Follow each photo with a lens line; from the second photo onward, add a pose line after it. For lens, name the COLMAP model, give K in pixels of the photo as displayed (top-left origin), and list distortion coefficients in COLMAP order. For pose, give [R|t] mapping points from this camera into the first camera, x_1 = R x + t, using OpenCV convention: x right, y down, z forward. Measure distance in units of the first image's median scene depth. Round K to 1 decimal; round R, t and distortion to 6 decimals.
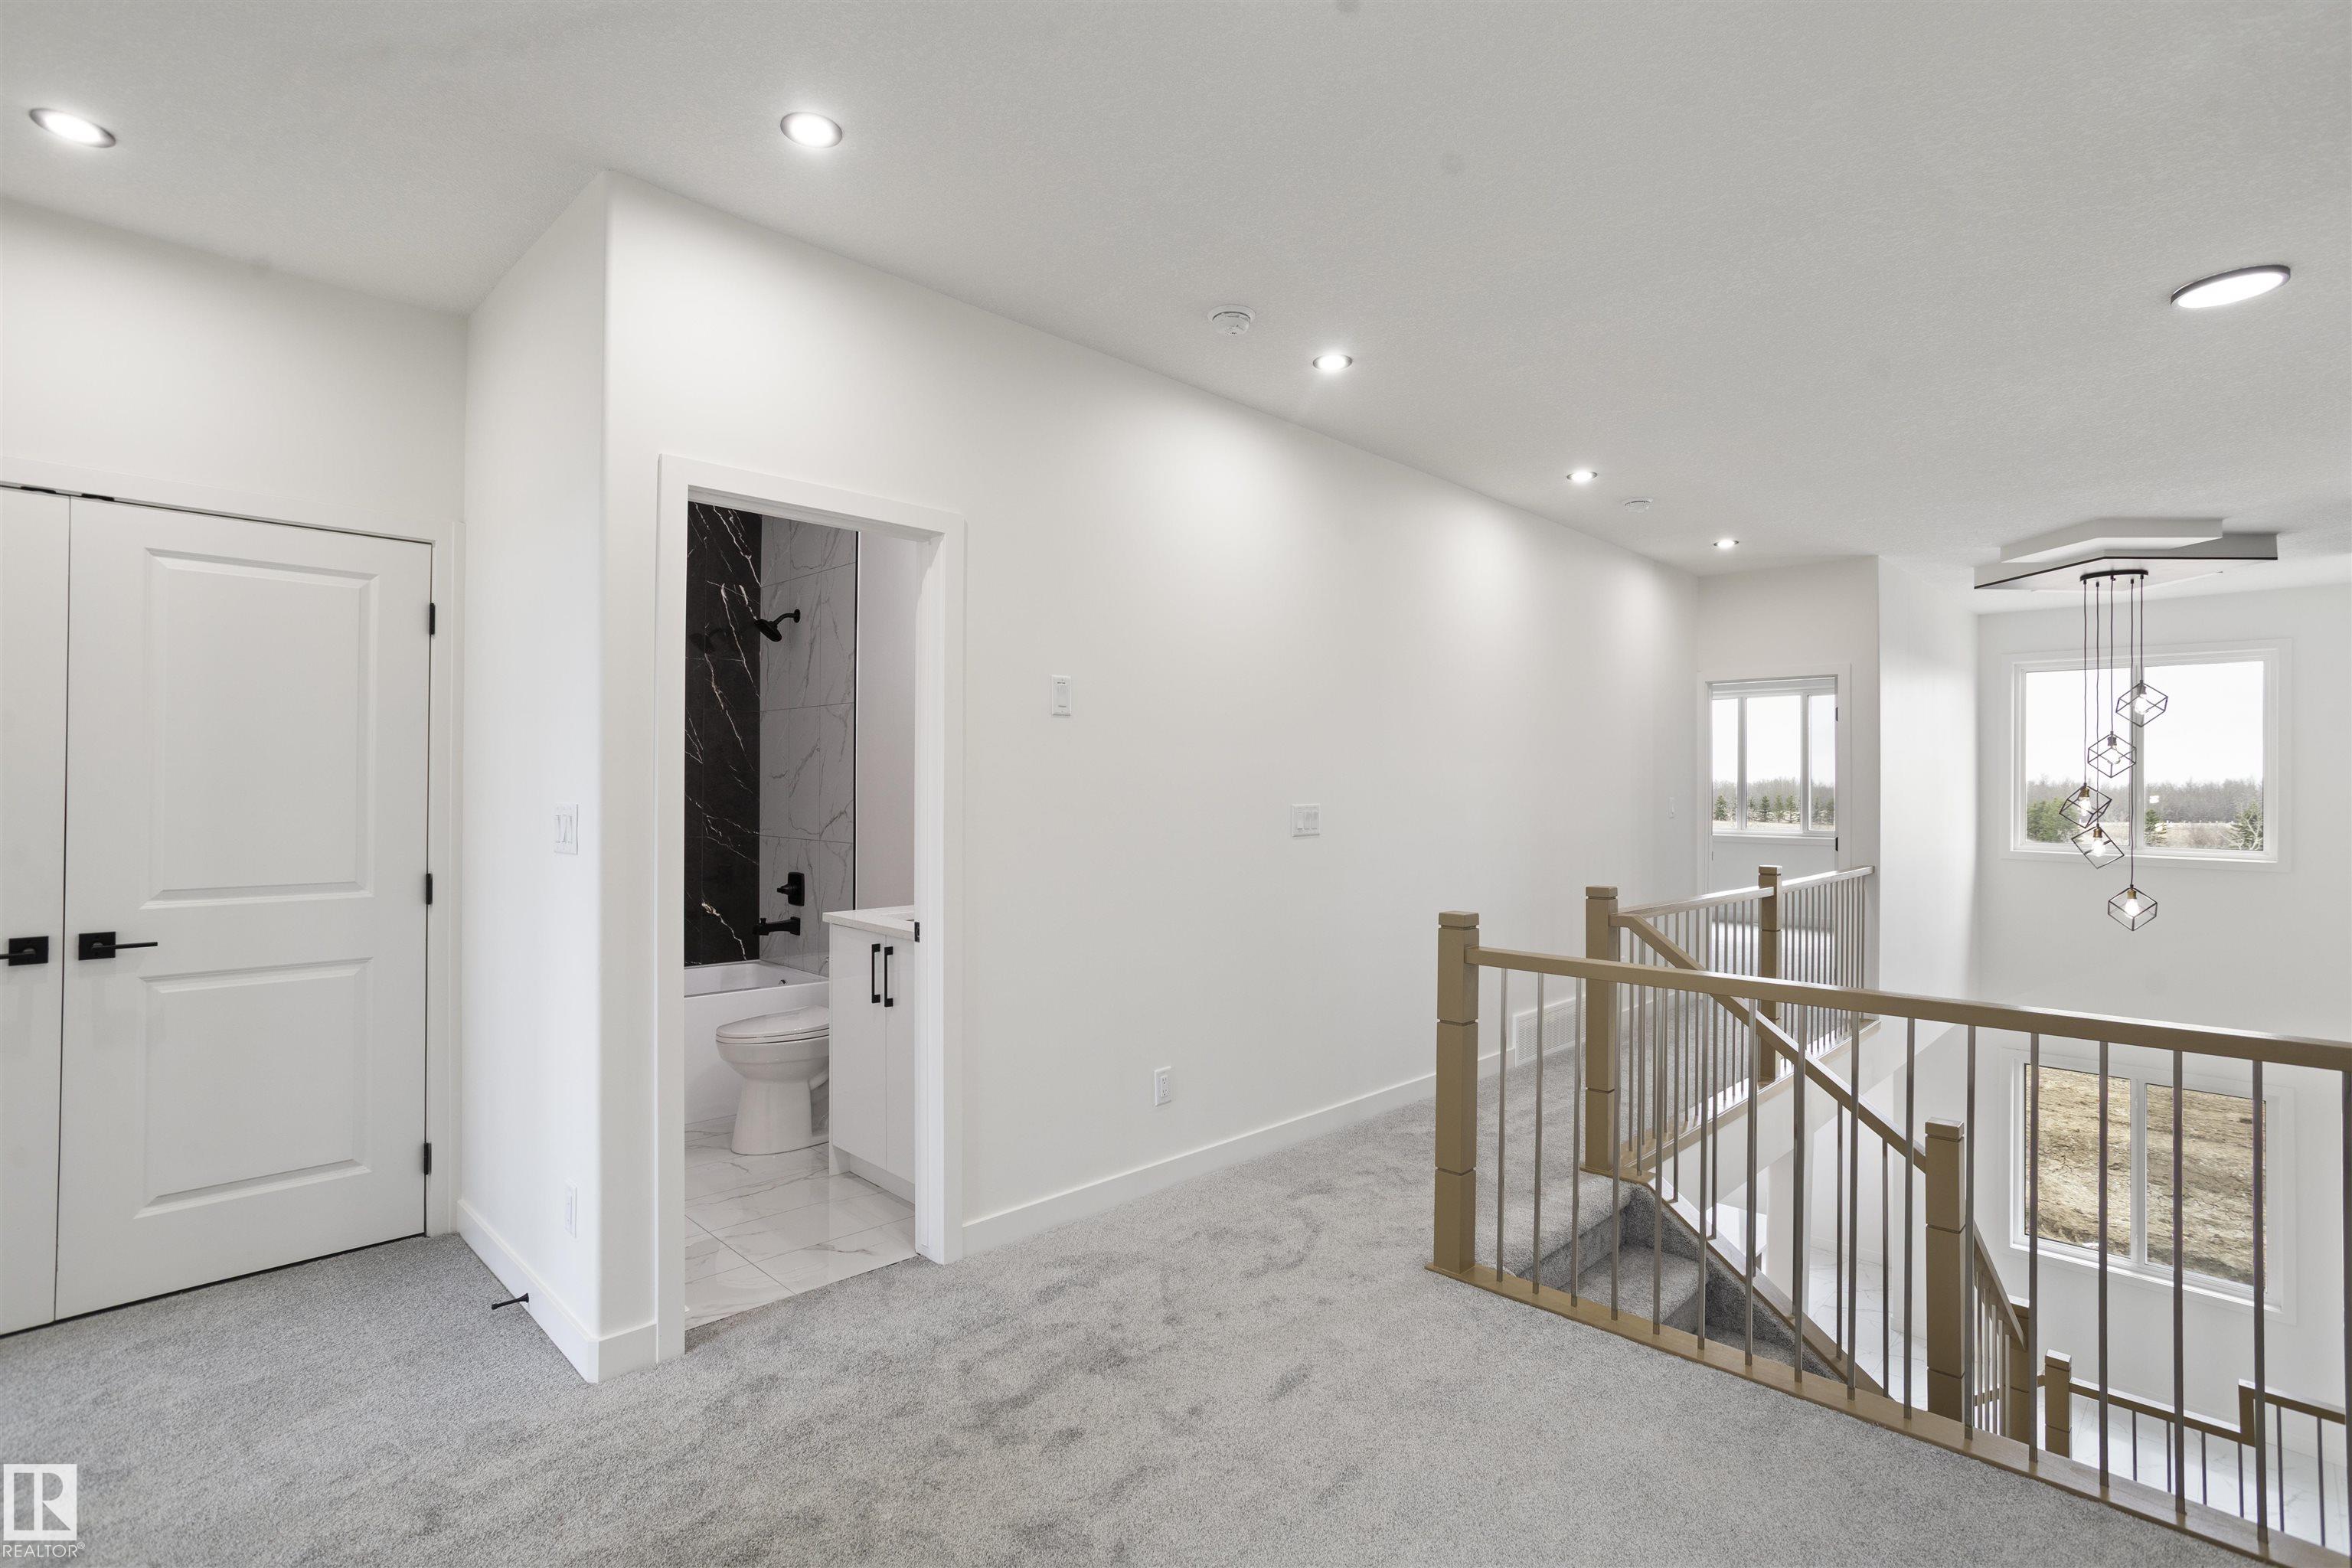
lens RADIAL K [[1142.3, 0, 1176.0], [0, 1142.3, 784.0], [0, 0, 1]] dist [-0.037744, 0.029221]
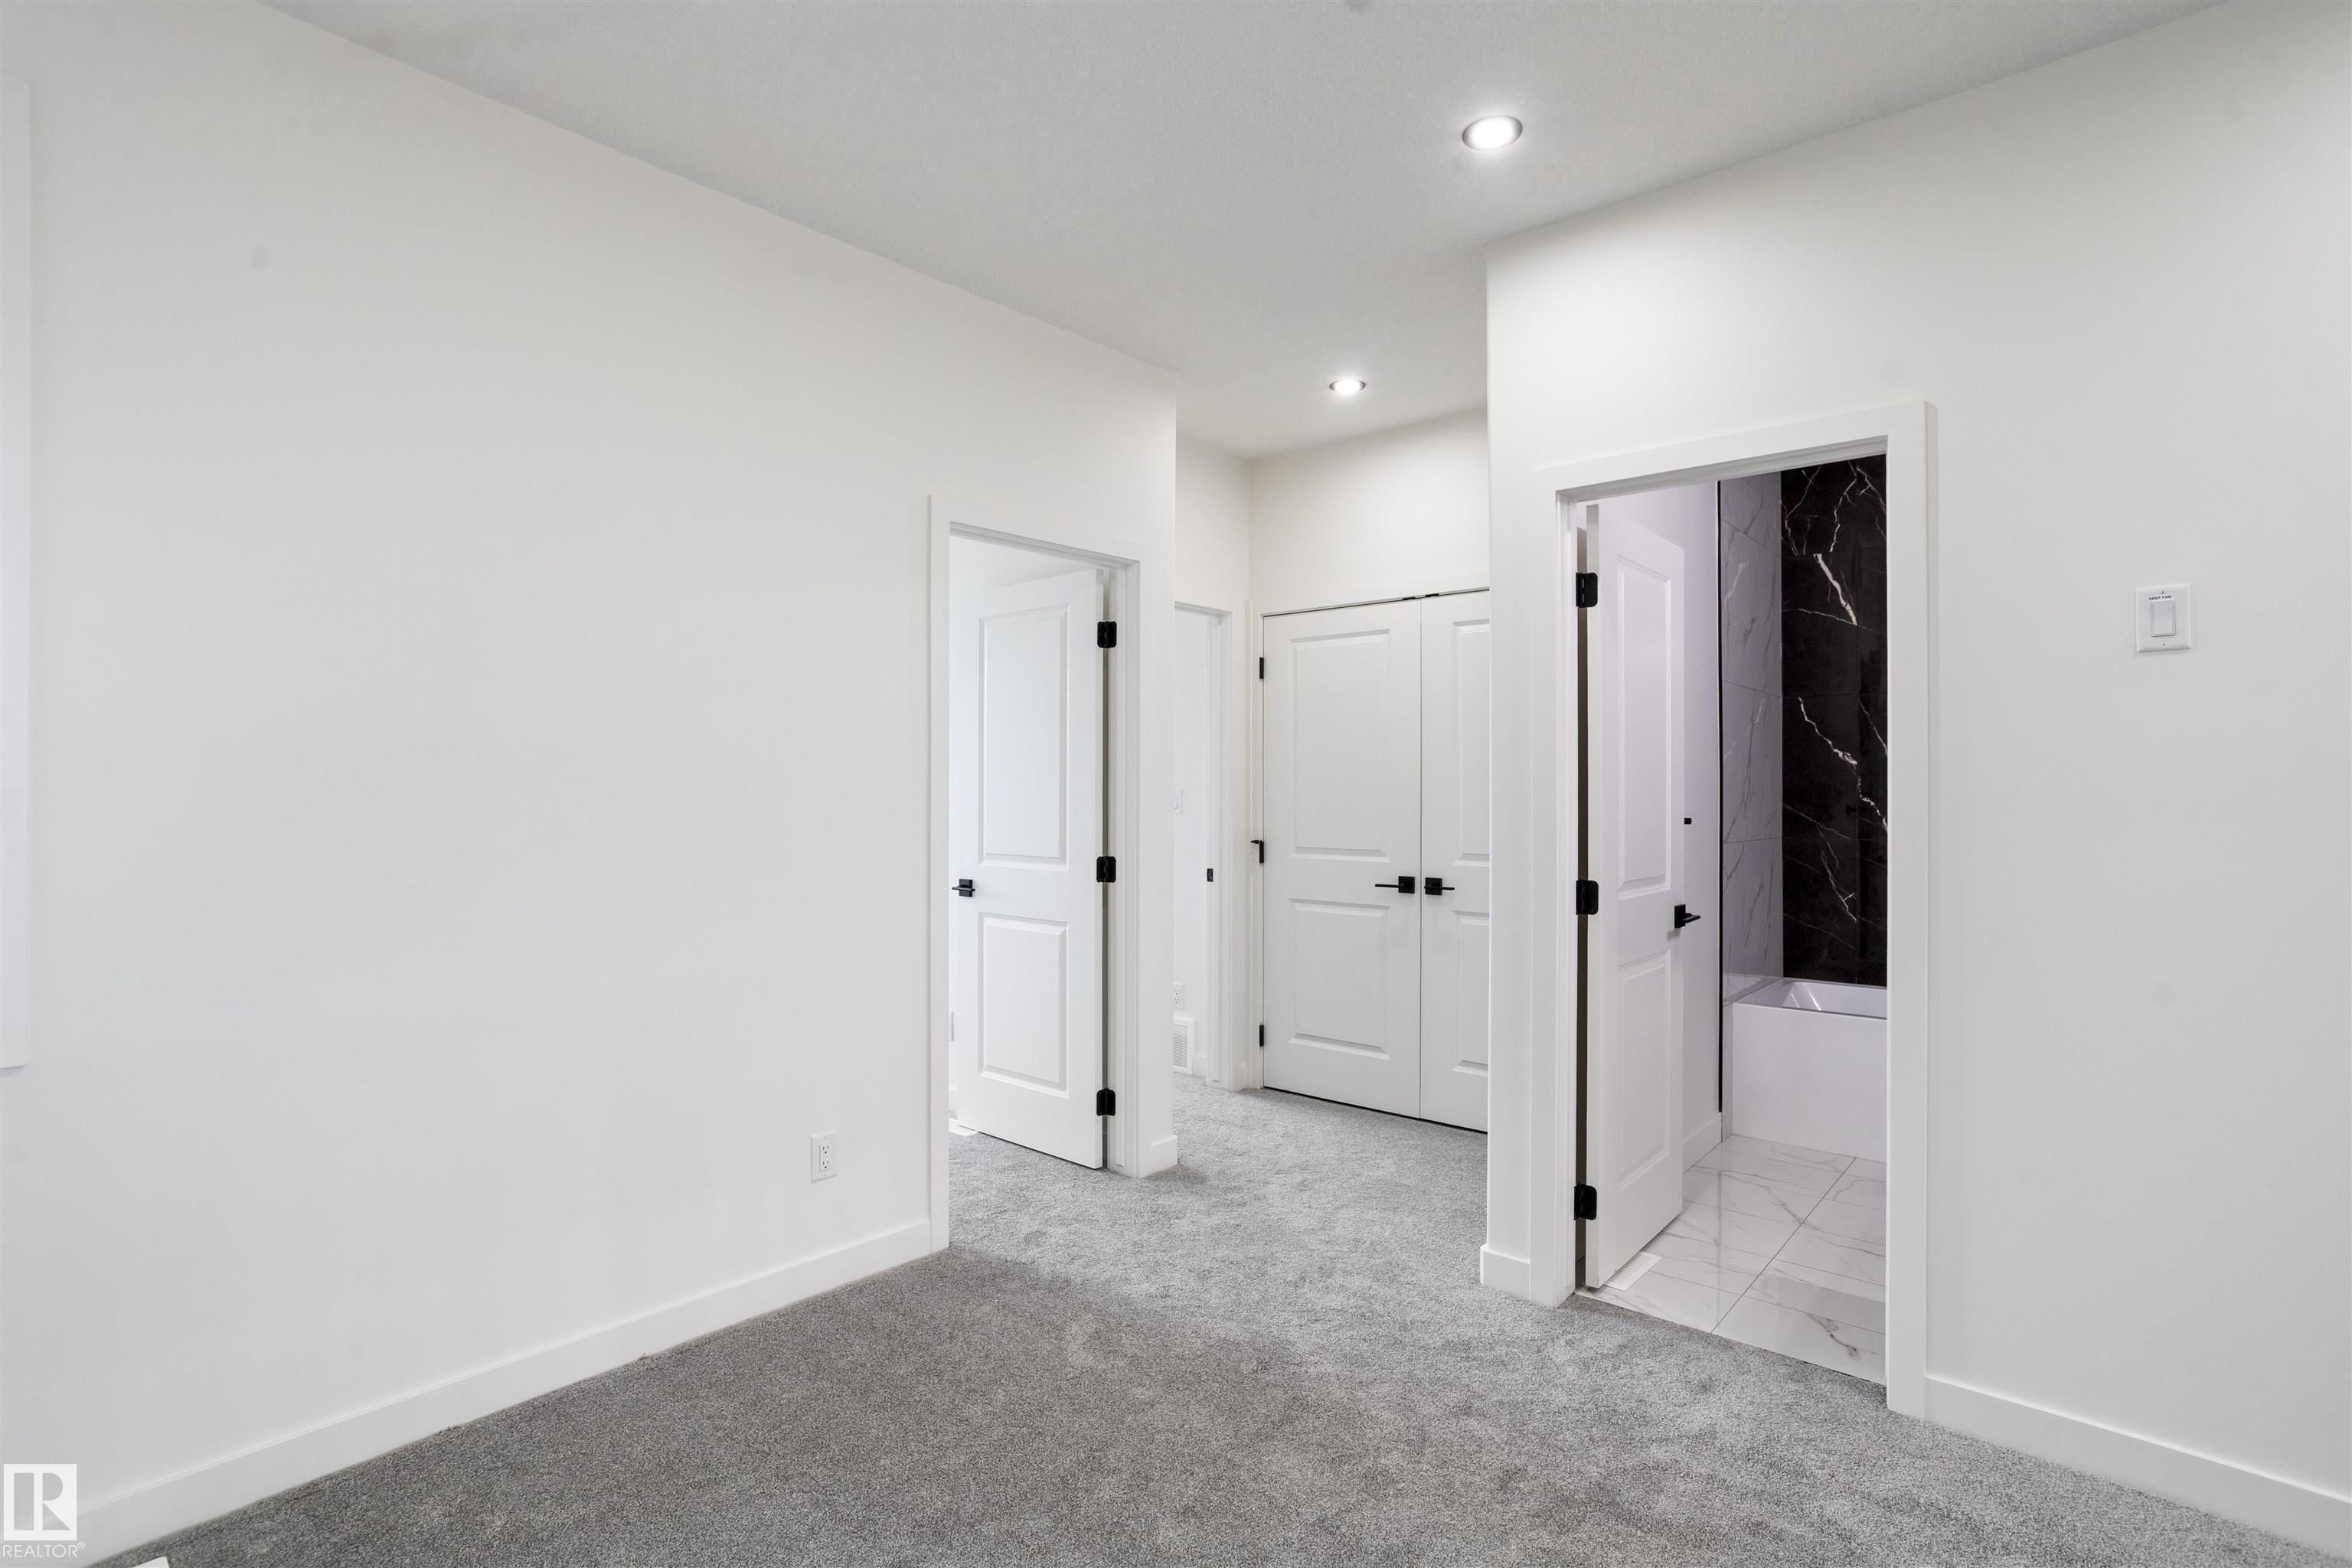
lens RADIAL K [[1157.1, 0, 1188.6], [0, 1157.1, 763.3], [0, 0, 1]] dist [-0.061553, 0.043970]
pose [[0.053700, -0.030169, -0.998101, 0.597684], [0.006452, 0.999533, -0.029865, 0.018697], [0.998536, -0.004836, 0.053870, 0.562609]]
